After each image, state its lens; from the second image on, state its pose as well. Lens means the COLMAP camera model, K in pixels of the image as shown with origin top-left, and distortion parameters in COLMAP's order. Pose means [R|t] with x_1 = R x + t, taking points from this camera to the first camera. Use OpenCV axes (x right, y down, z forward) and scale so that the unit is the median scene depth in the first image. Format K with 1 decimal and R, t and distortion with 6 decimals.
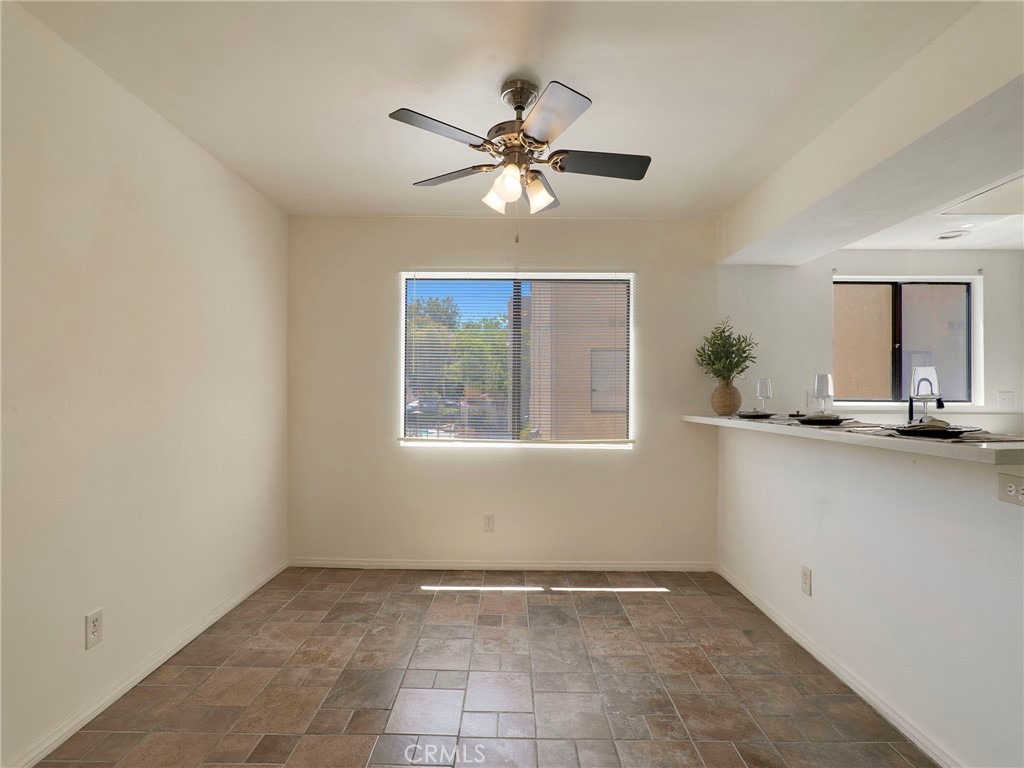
lens RADIAL K [[489.9, 0, 511.5], [0, 489.9, 386.8], [0, 0, 1]] dist [-0.008047, 0.000233]
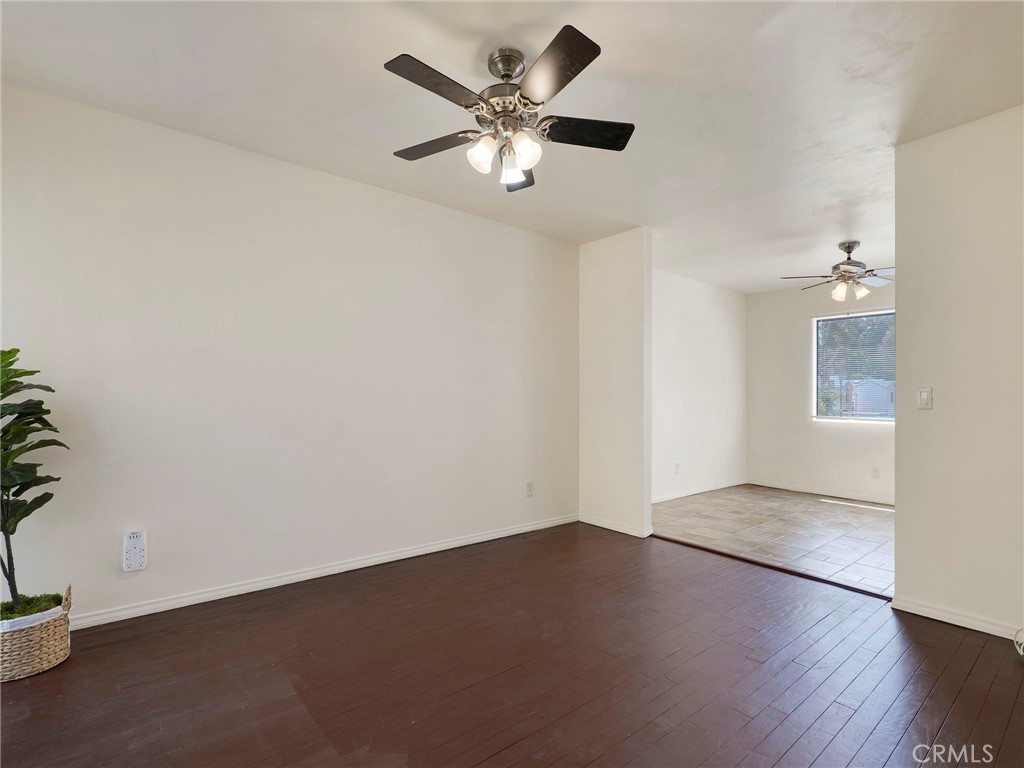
lens RADIAL K [[488.2, 0, 507.3], [0, 488.2, 400.0], [0, 0, 1]] dist [-0.019203, 0.000492]
pose [[0.619042, 0.002940, -0.785352, 0.441349], [0.001034, 0.999989, 0.004559, 0.041290], [0.785357, -0.003635, 0.619032, -0.880829]]
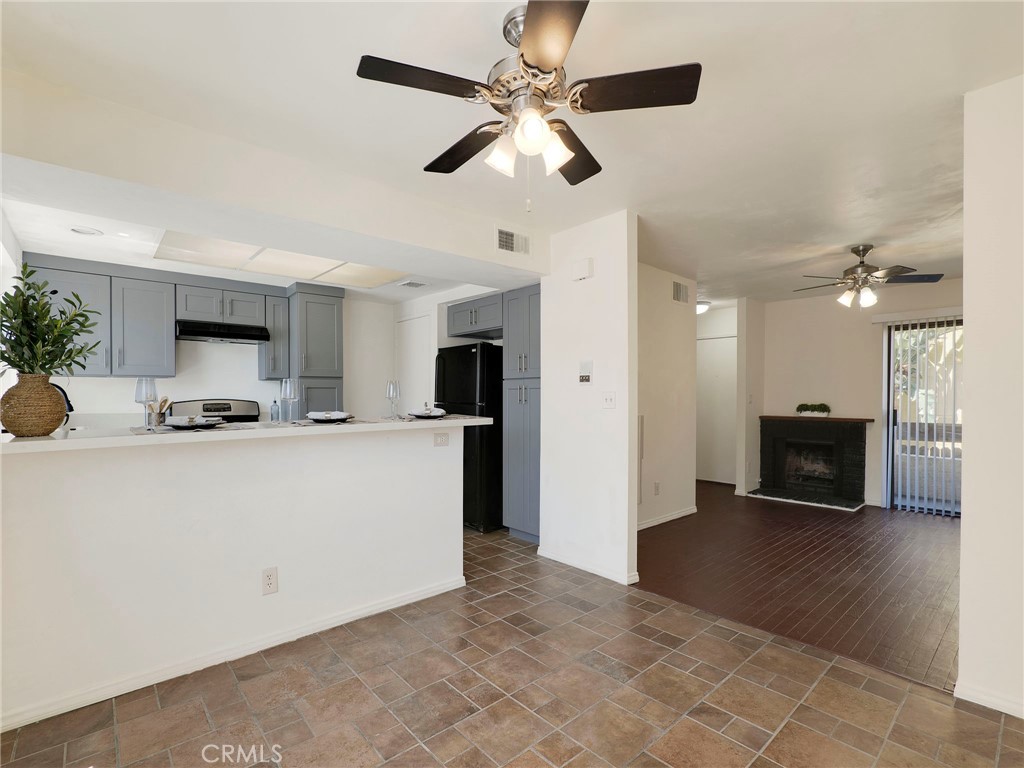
lens RADIAL K [[489.9, 0, 511.5], [0, 489.9, 386.8], [0, 0, 1]] dist [-0.008047, 0.000233]
pose [[-0.664139, 0.007954, 0.747567, -0.341984], [-0.009363, 0.999776, -0.018955, 0.006412], [-0.747551, -0.019588, -0.663916, 0.909700]]
